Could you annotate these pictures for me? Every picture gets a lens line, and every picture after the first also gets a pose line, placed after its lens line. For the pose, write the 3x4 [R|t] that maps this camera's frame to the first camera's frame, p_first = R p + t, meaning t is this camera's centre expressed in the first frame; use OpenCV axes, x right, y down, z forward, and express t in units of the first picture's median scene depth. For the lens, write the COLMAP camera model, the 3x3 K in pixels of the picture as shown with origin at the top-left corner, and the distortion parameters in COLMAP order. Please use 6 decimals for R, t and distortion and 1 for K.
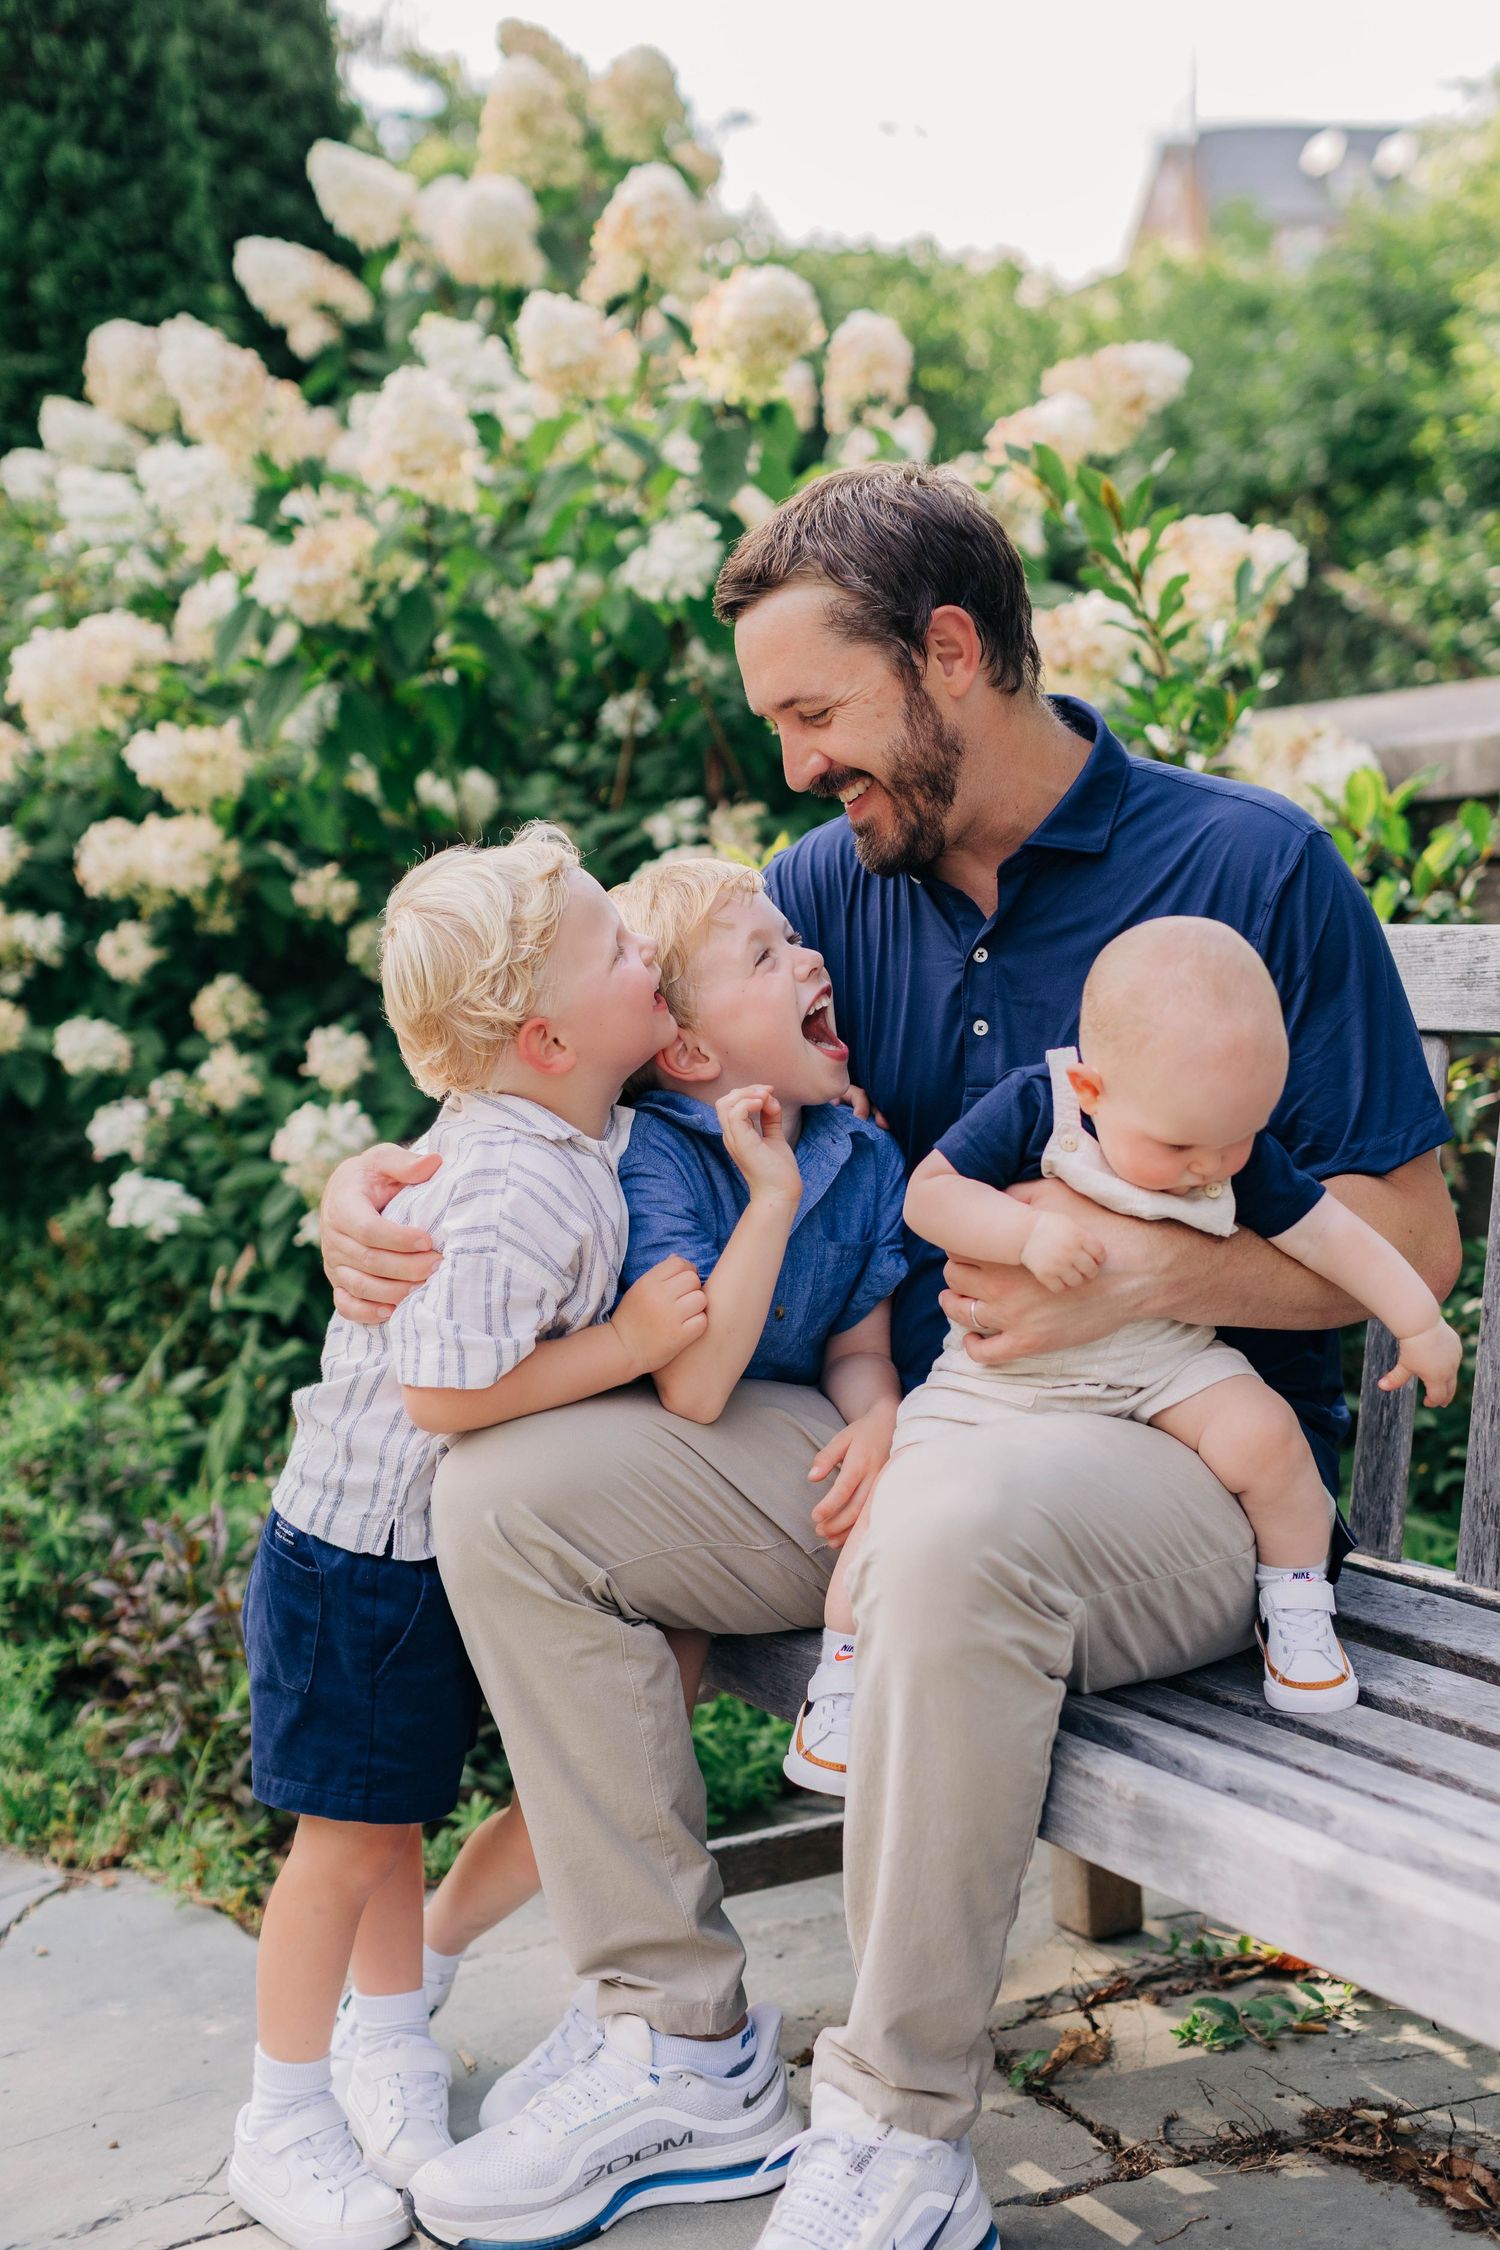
lens RADIAL K [[3450.5, 0, 855.1], [0, 3450.5, 1047.6], [0, 0, 1]] dist [0.008676, 0.085183]
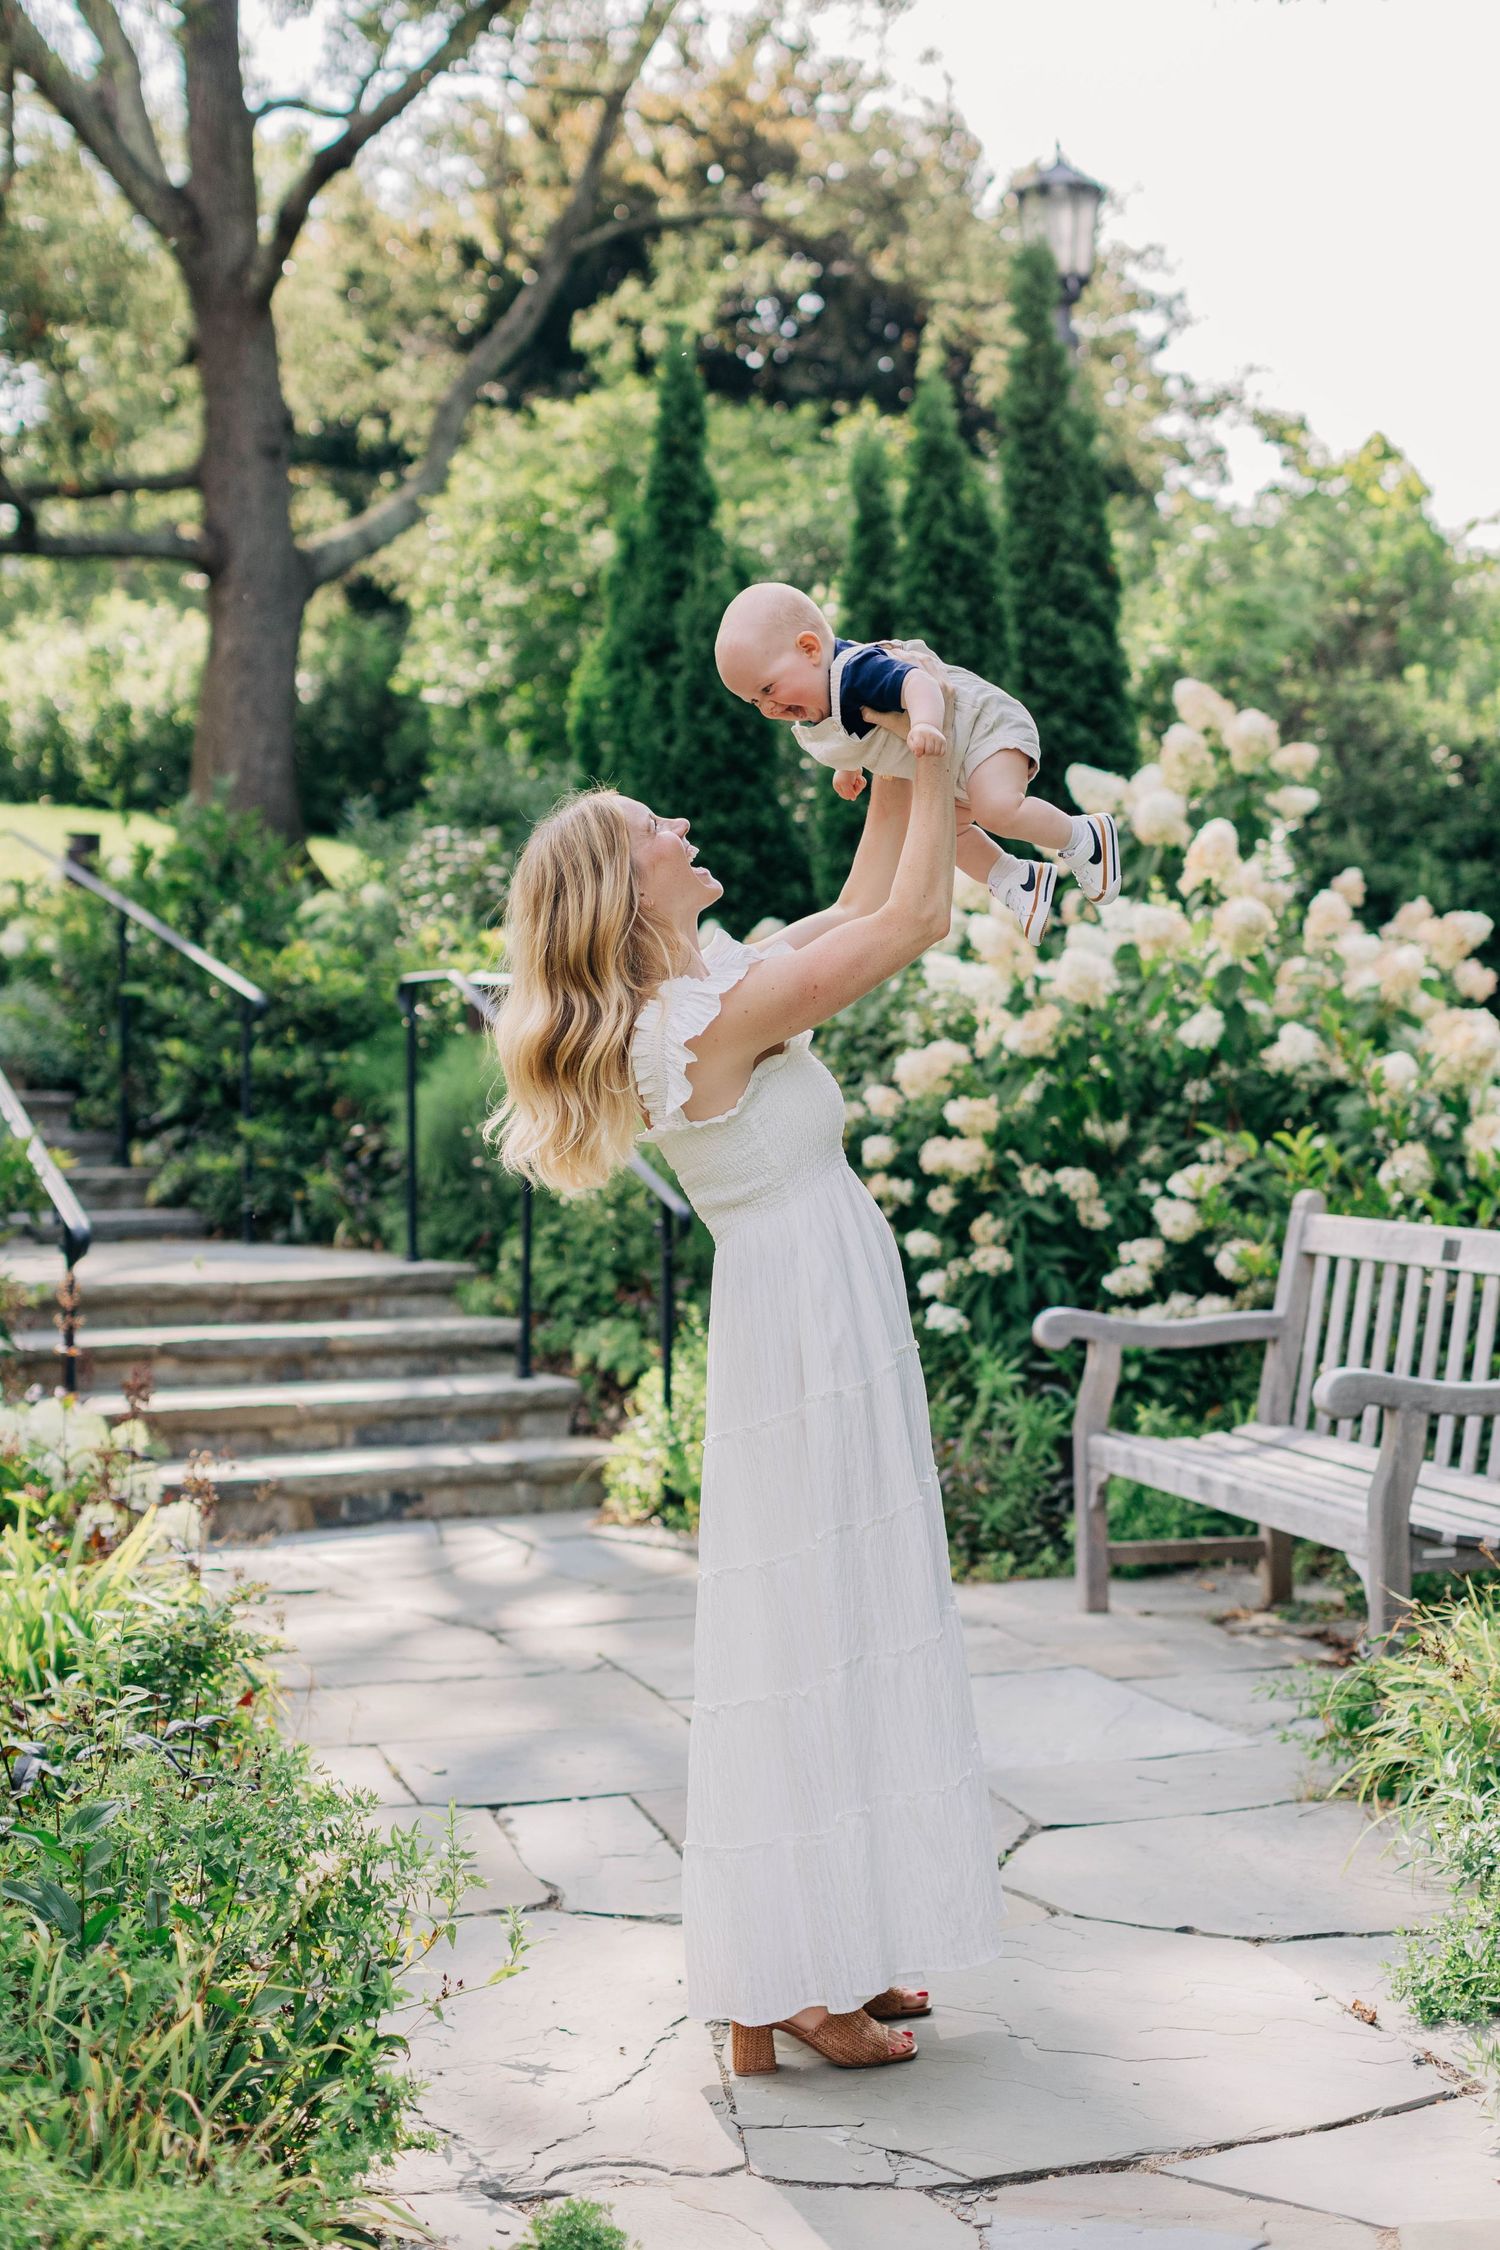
lens RADIAL K [[3450.5, 0, 855.1], [0, 3450.5, 1047.6], [0, 0, 1]] dist [0.008676, 0.085183]
pose [[0.967783, 0.039527, -0.248665, 0.256771], [-0.055563, 0.996781, -0.057802, 0.004142], [0.245580, 0.069757, 0.966863, -1.050013]]
